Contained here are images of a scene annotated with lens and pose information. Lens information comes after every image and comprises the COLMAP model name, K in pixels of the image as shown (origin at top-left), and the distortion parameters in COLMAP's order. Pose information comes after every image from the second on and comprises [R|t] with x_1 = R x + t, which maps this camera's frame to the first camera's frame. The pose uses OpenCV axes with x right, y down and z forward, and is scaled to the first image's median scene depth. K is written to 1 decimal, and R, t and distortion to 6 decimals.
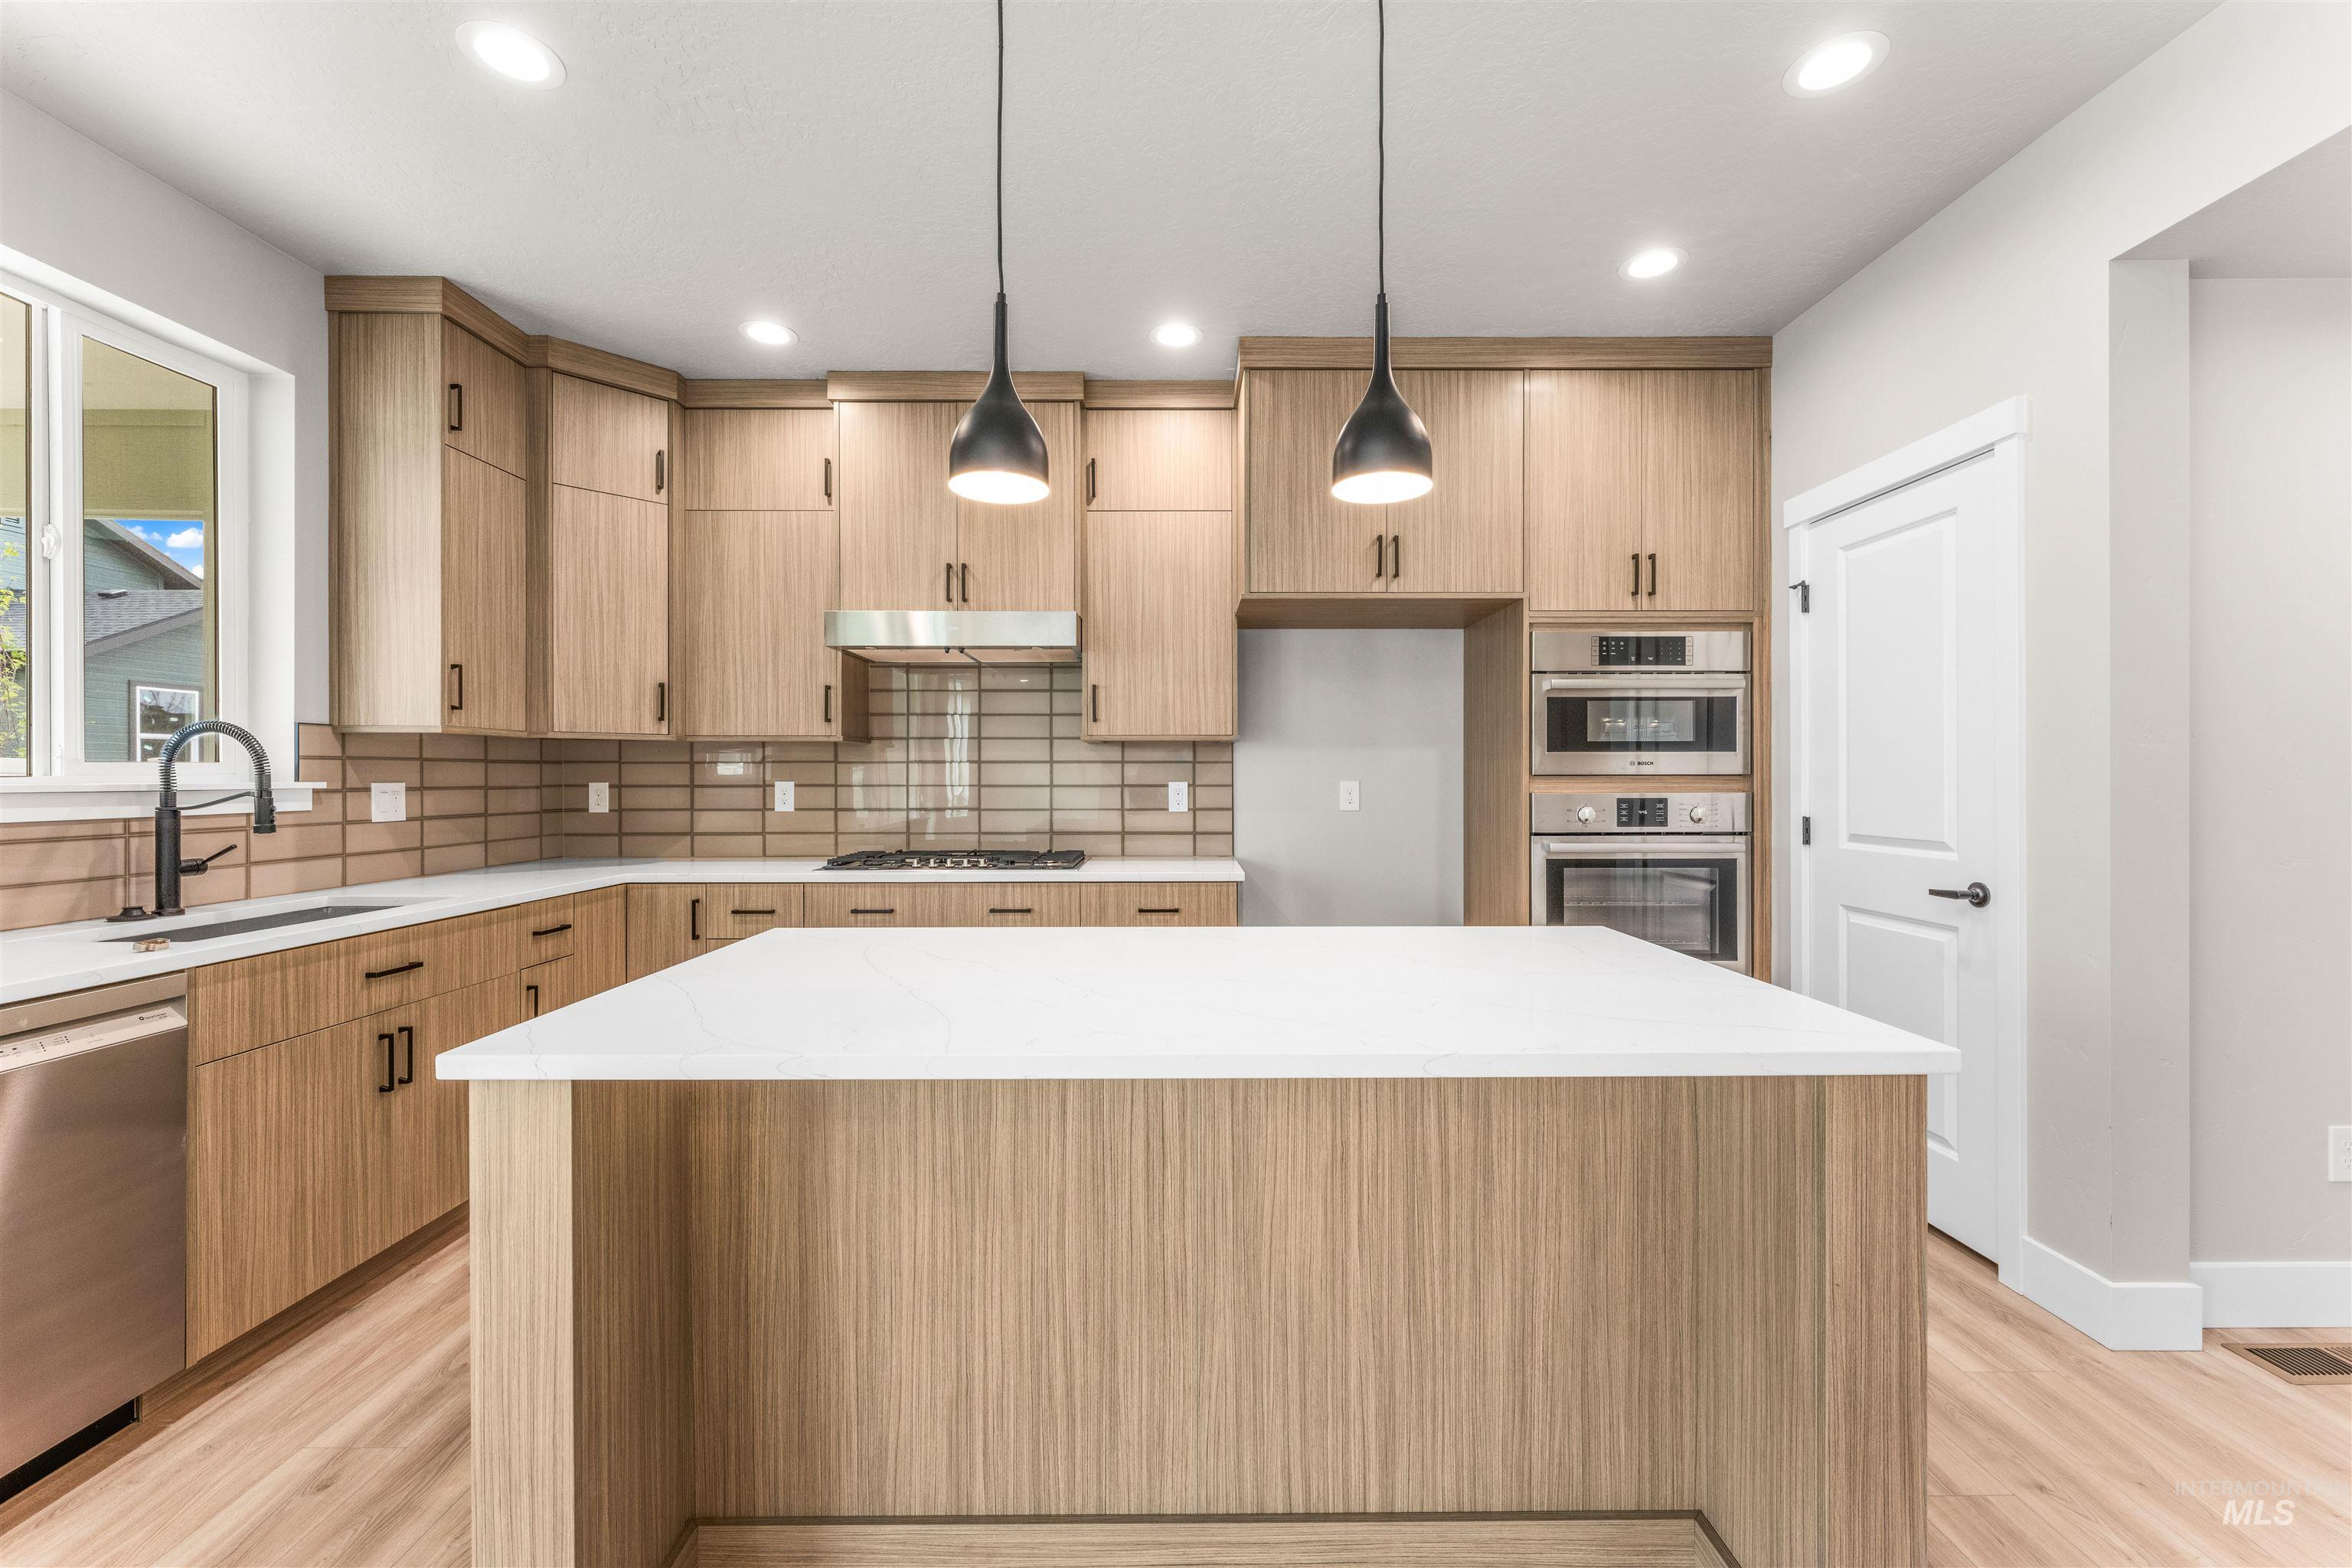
lens RADIAL K [[947.7, 0, 1184.0], [0, 947.7, 776.5], [0, 0, 1]] dist [0.000397, -0.000435]
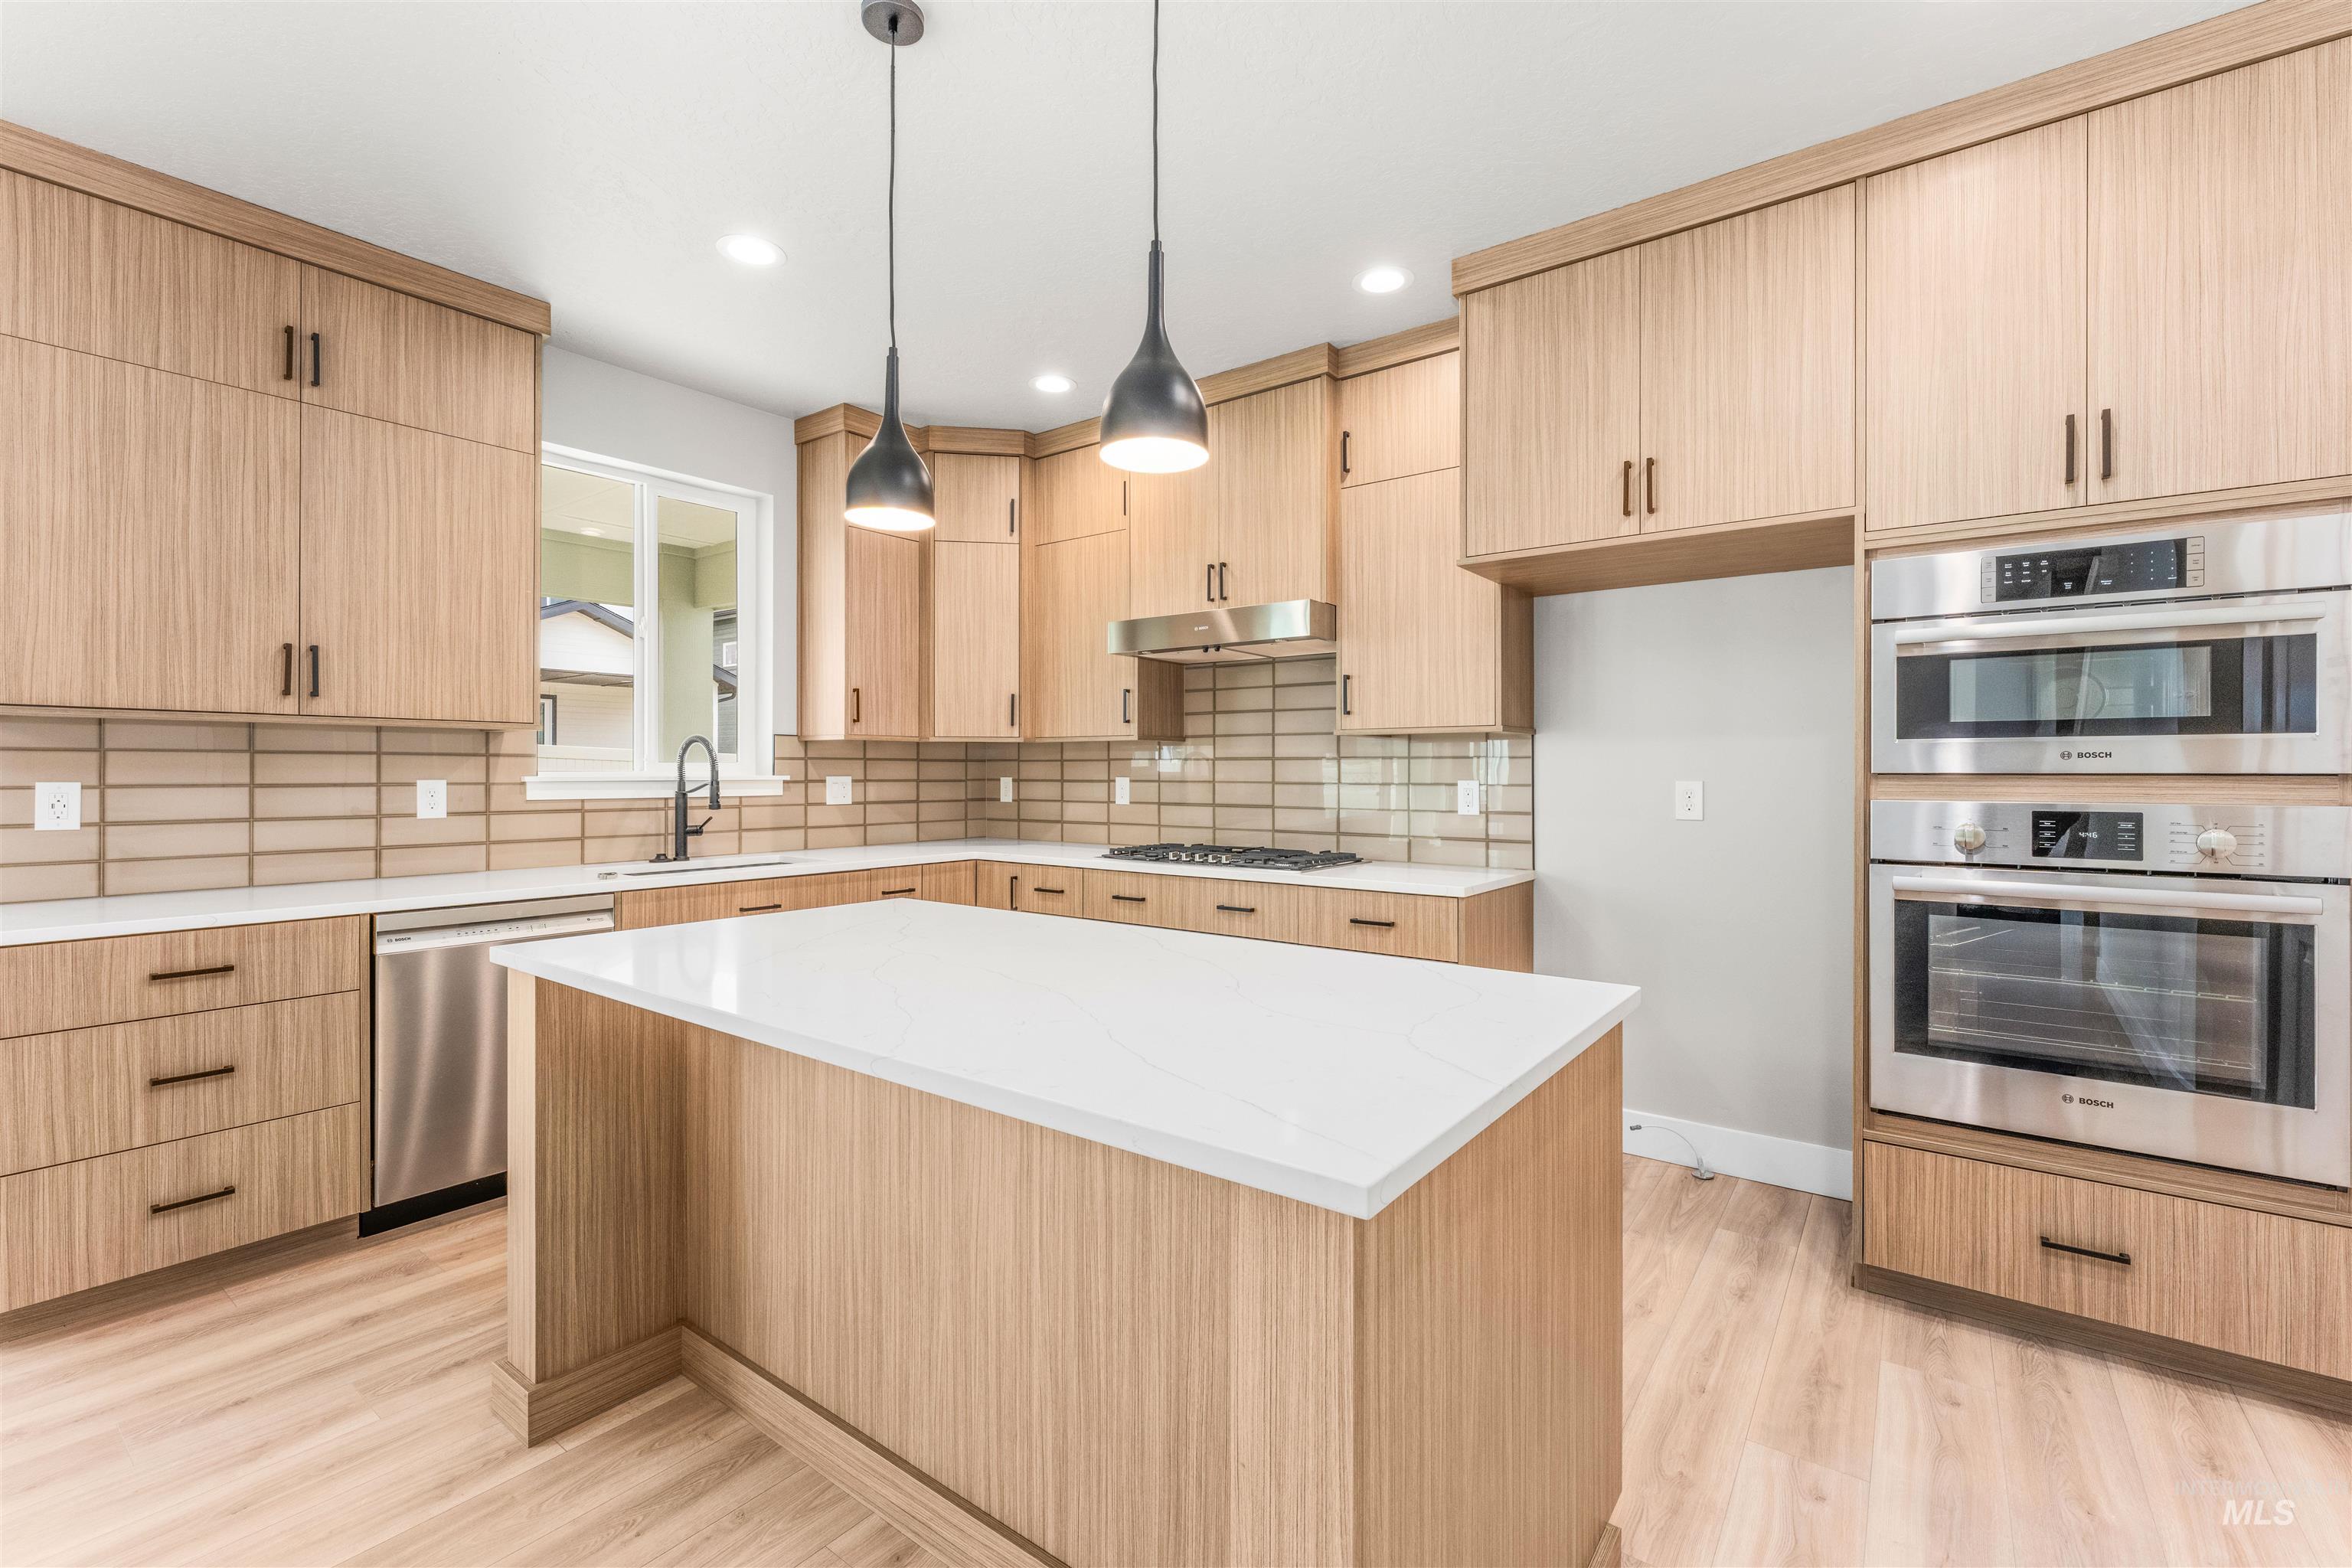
lens RADIAL K [[1005.1, 0, 1181.3], [0, 1005.1, 775.0], [0, 0, 1]] dist [0.001574, -0.002060]
pose [[0.796787, 0.004052, -0.604247, 0.415616], [-0.002949, 0.999992, 0.002818, -0.000966], [0.604253, -0.000464, 0.796792, 0.129205]]
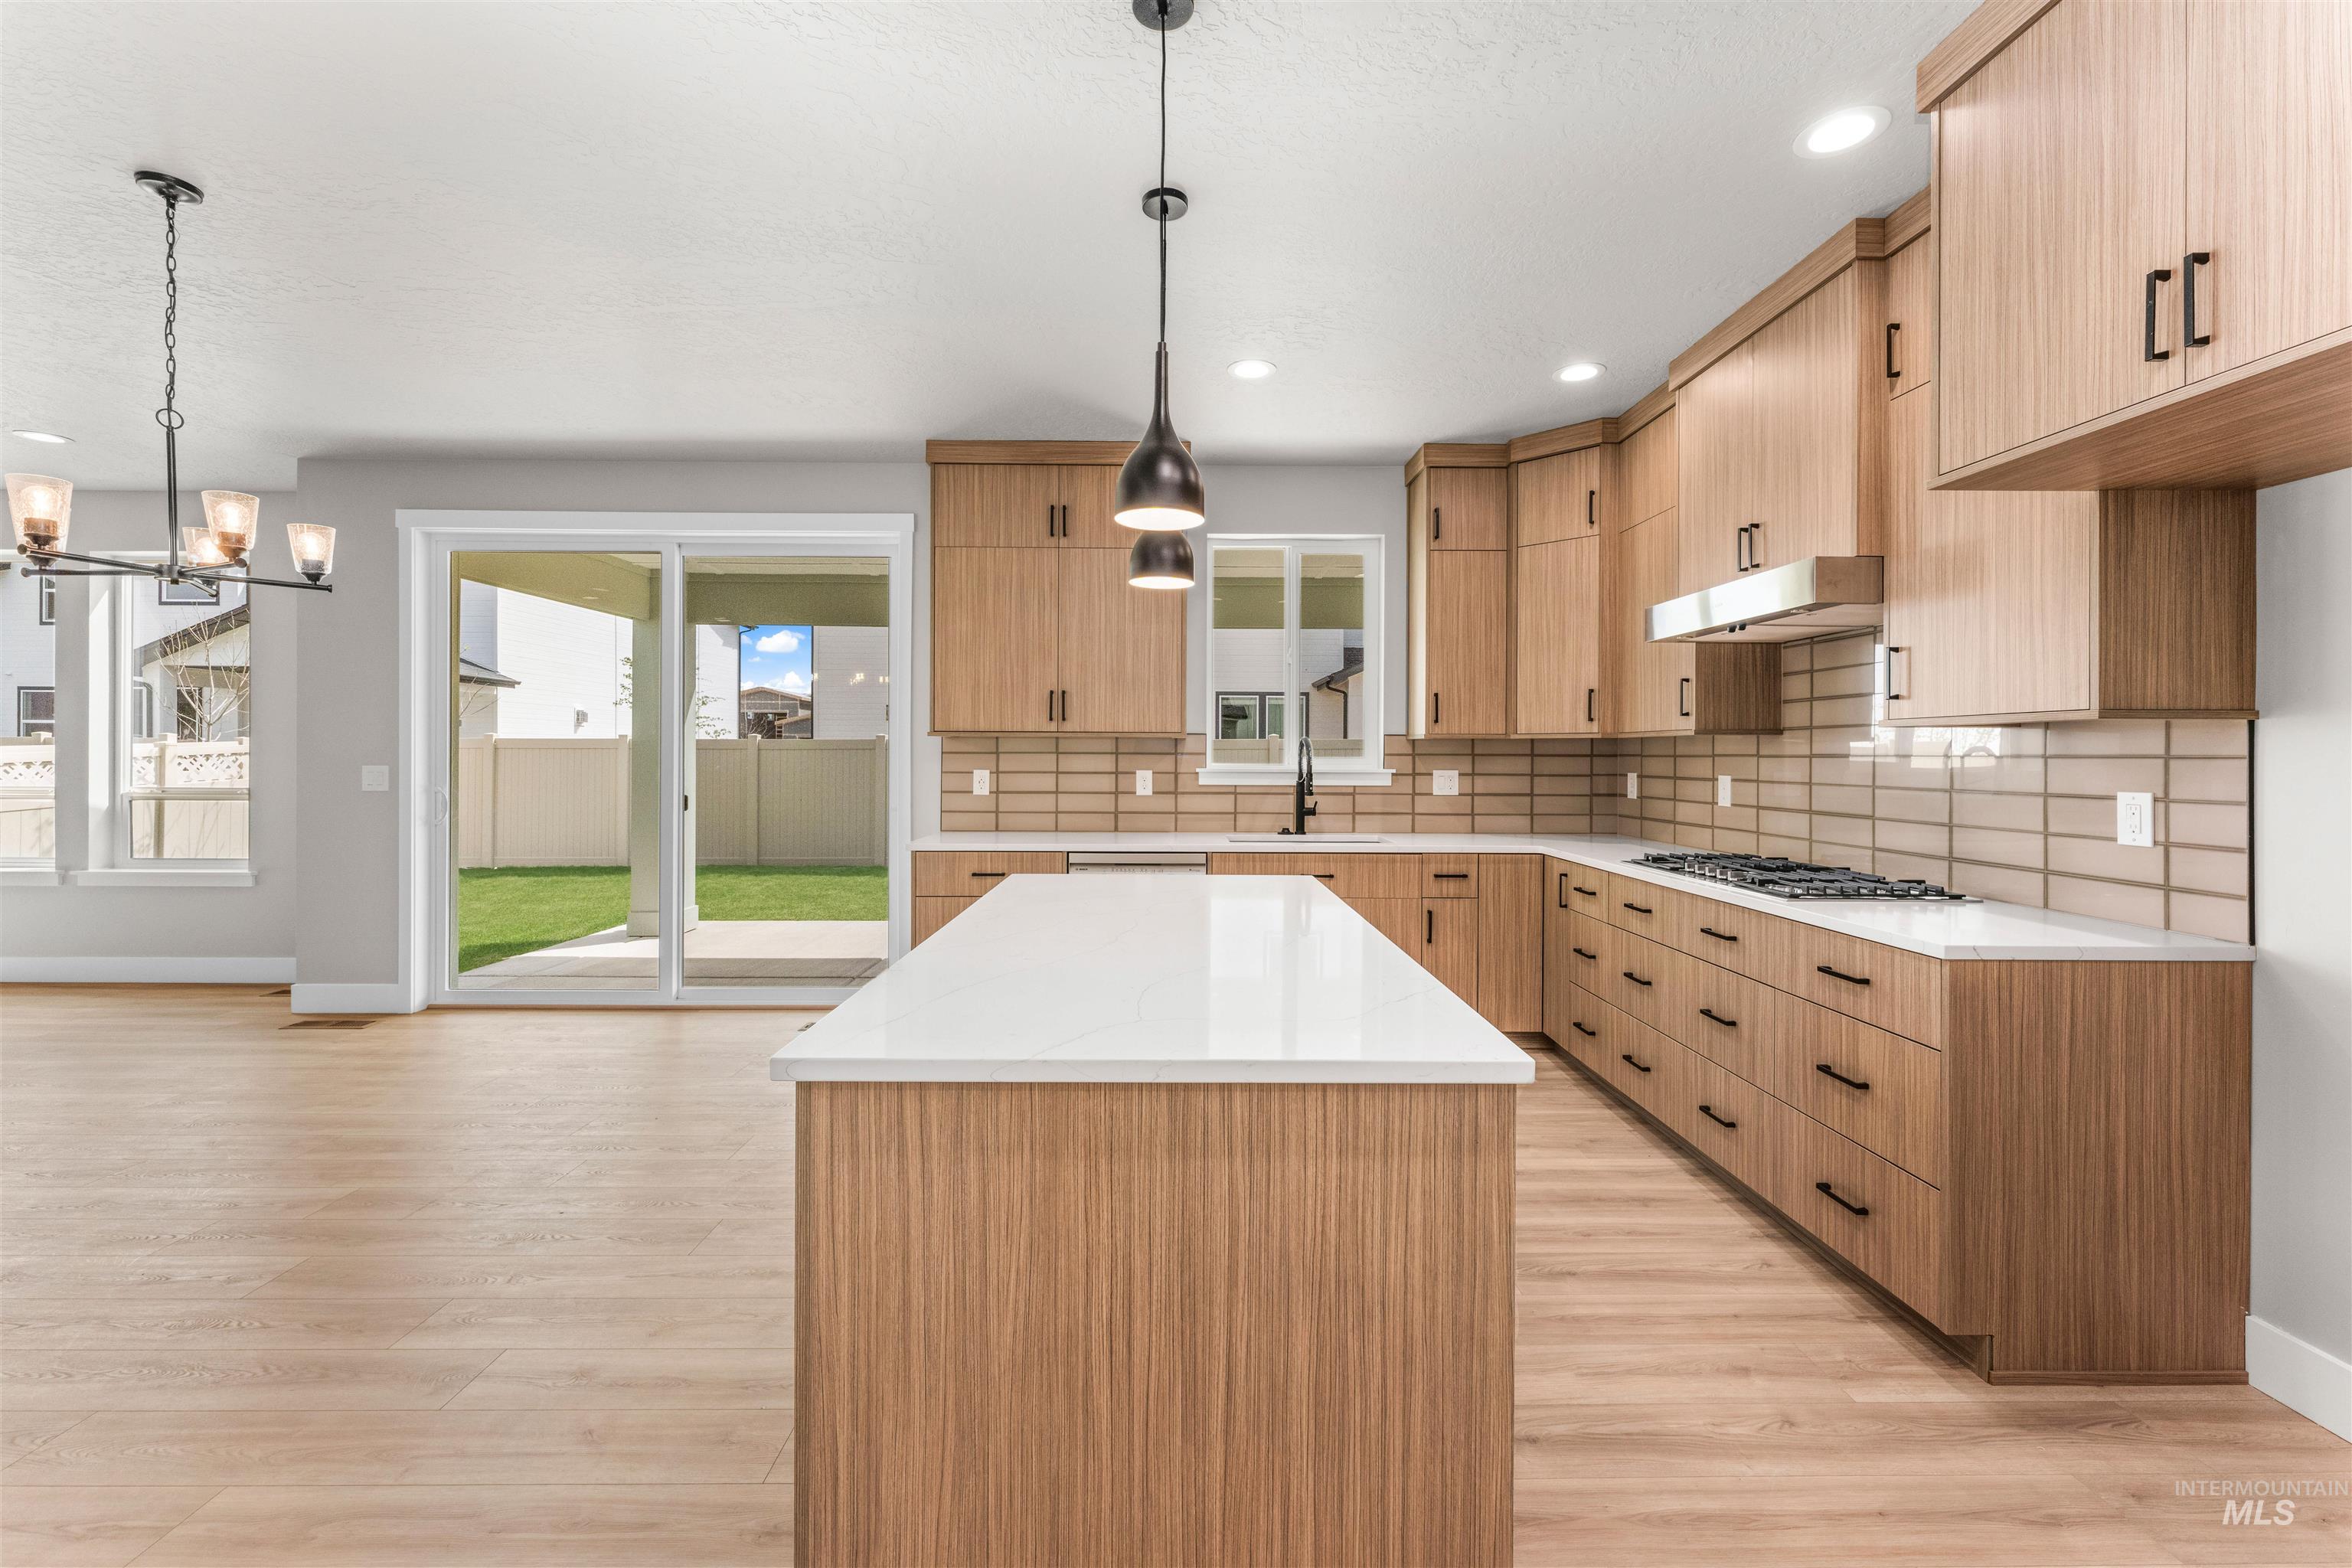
lens RADIAL K [[947.7, 0, 1178.4], [0, 947.7, 759.8], [0, 0, 1]] dist [0.000397, -0.000435]
pose [[0.004495, 0.005604, -0.999974, 0.672947], [-0.006364, 0.999964, 0.005575, -0.015599], [0.999970, 0.006339, 0.004531, 0.524382]]
